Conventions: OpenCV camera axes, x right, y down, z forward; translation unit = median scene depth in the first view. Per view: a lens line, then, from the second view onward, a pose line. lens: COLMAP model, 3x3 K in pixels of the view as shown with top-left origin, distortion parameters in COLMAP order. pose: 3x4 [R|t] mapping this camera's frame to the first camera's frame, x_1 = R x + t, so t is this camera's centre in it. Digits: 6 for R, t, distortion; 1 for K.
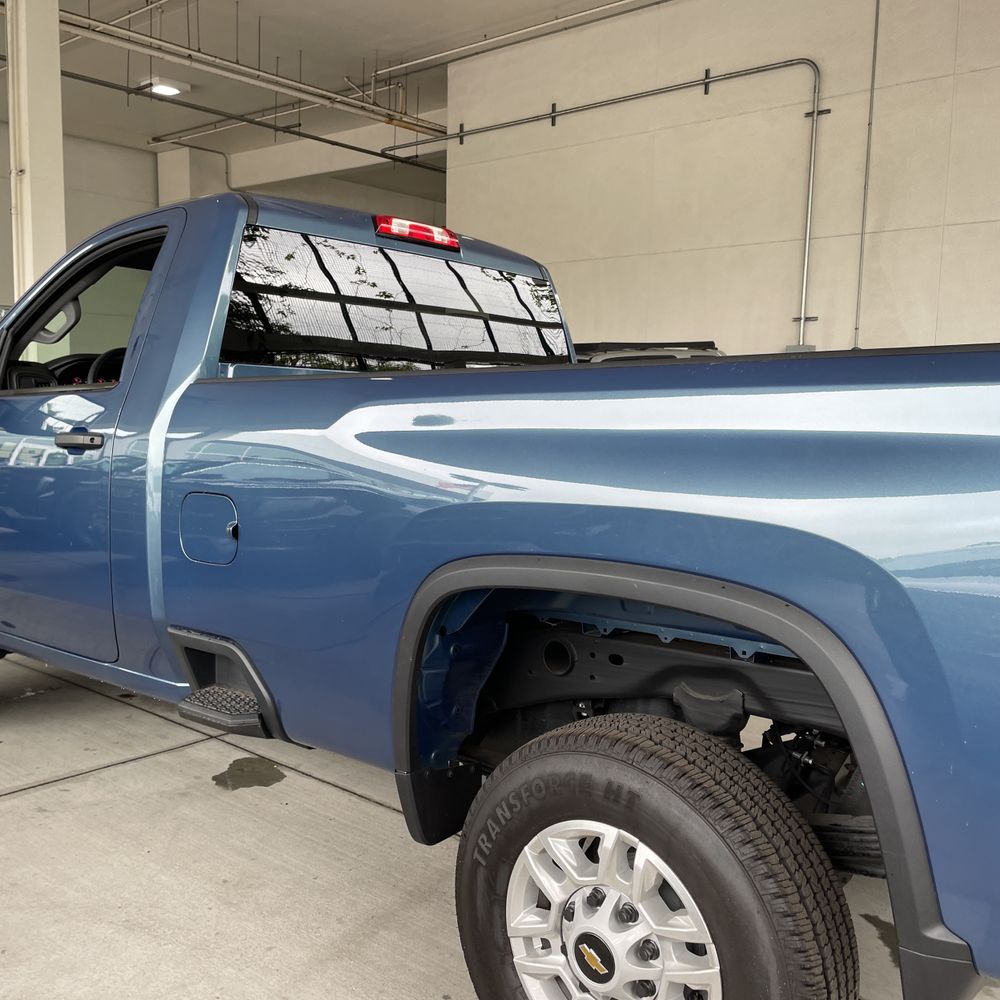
lens RADIAL K [[996.0, 0, 505.1], [0, 996.0, 485.8], [0, 0, 1]] dist [0.090093, -0.119640]
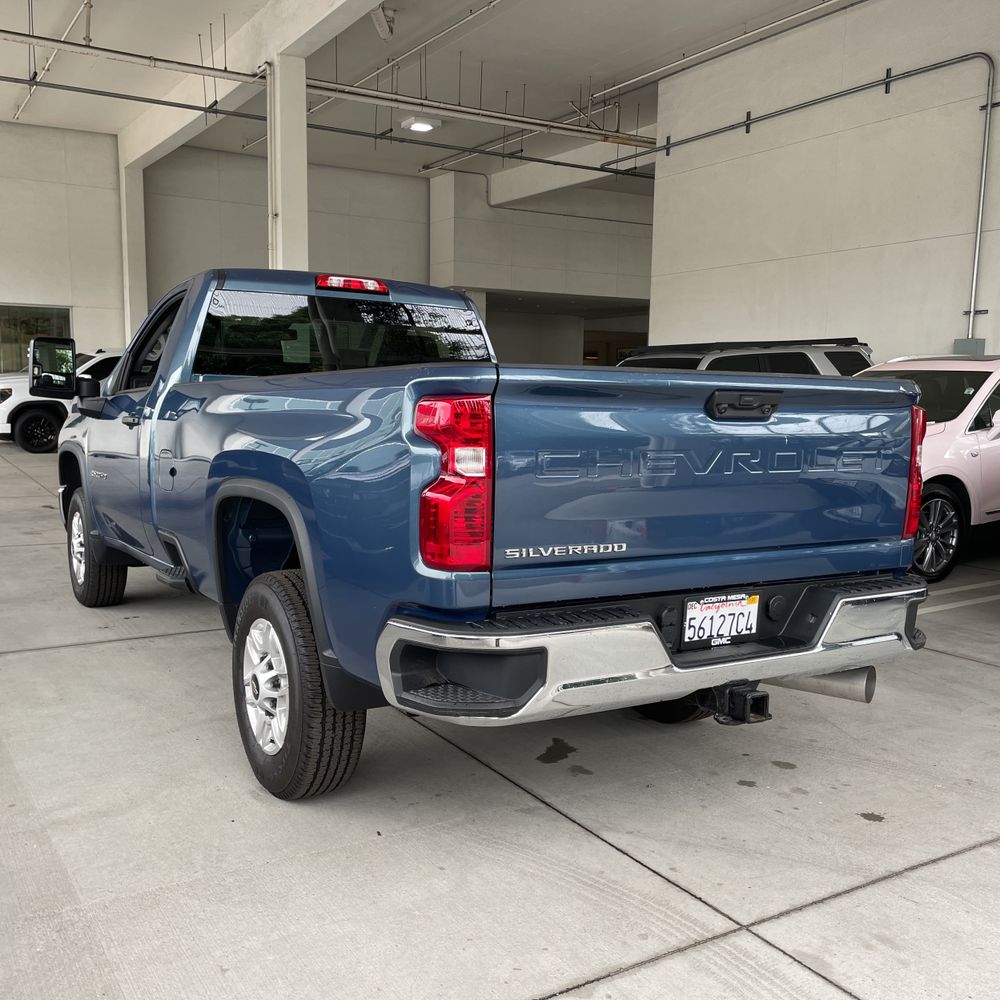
lens RADIAL K [[996.0, 0, 505.1], [0, 996.0, 485.8], [0, 0, 1]] dist [0.090093, -0.119640]
pose [[0.953996, 0.023874, -0.298868, 0.120893], [-0.022387, 0.999714, 0.008400, 0.006403], [0.298983, -0.001323, 0.954258, -0.074641]]
